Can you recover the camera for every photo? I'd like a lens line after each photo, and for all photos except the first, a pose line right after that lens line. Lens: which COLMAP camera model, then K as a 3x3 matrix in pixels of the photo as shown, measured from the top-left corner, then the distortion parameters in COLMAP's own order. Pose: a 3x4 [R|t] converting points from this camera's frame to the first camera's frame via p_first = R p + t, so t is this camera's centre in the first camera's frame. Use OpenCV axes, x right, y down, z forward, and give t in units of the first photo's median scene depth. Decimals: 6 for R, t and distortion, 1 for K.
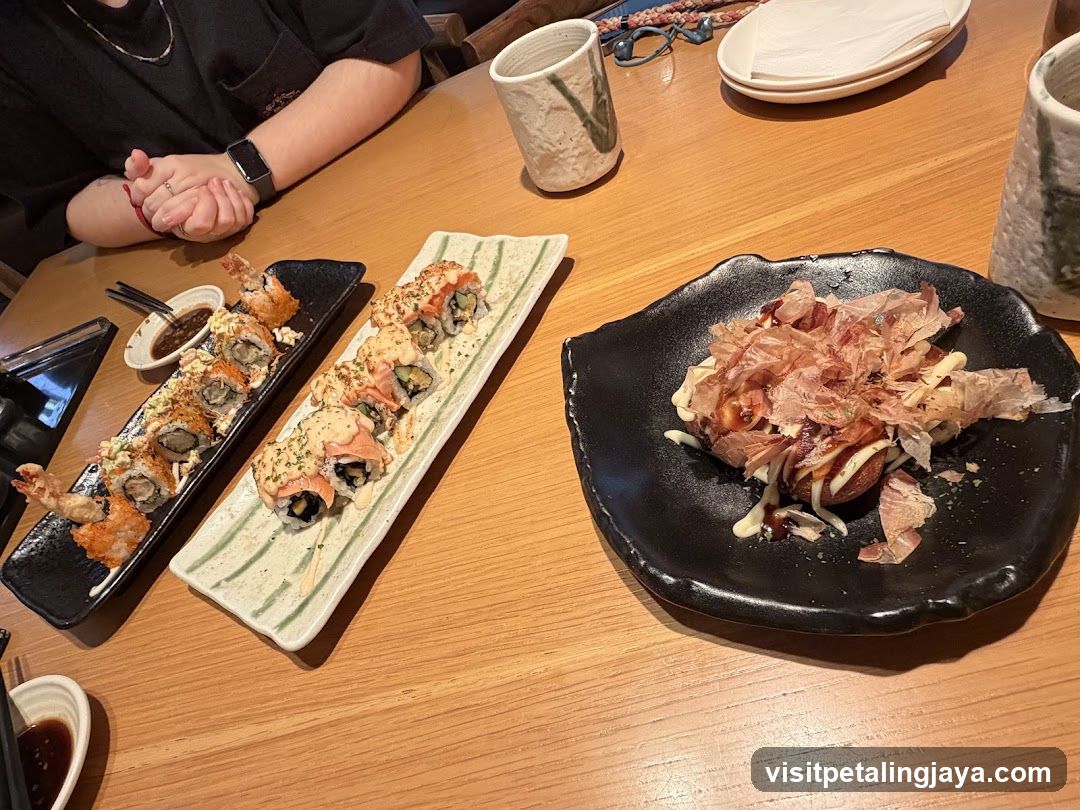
lens RADIAL K [[638.2, 0, 540.0], [0, 638.2, 405.0], [0, 0, 1]] dist [-0.000846, 0.000776]
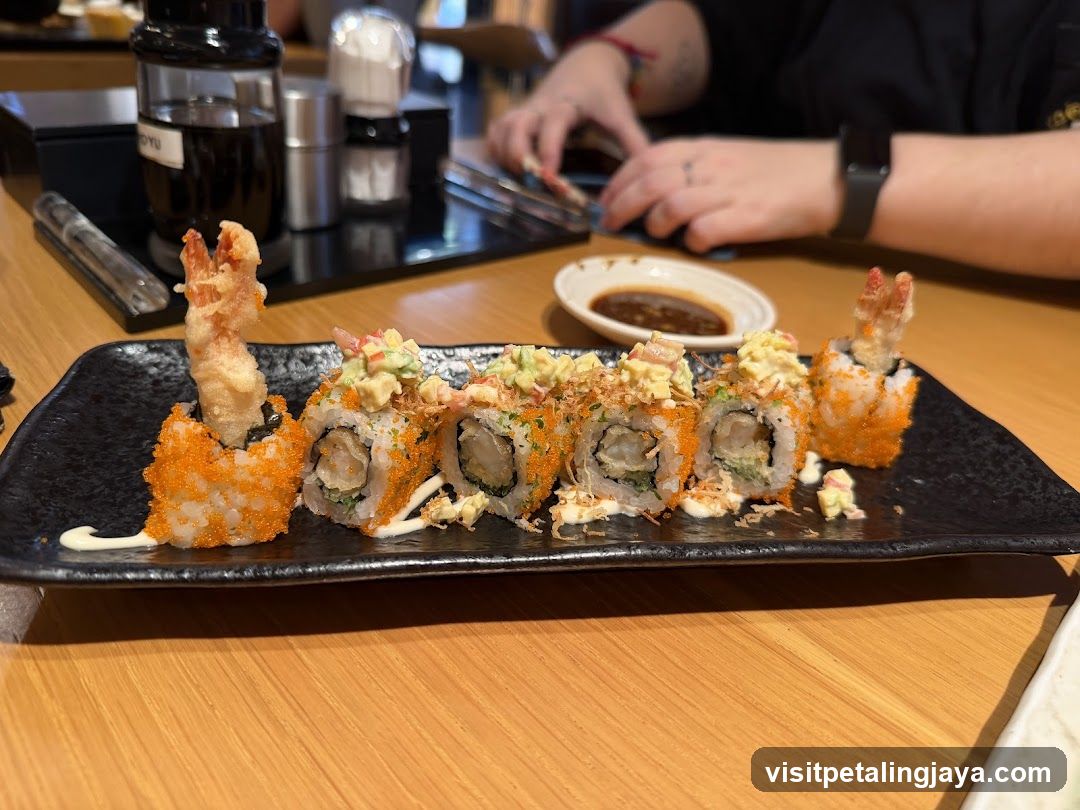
lens RADIAL K [[638.2, 0, 540.0], [0, 638.2, 405.0], [0, 0, 1]] dist [-0.000846, 0.000776]
pose [[0.531782, 0.724171, -0.439072, -0.387543], [-0.805587, 0.592476, 0.001497, 0.007790], [0.261224, 0.352914, 0.898451, 0.623168]]
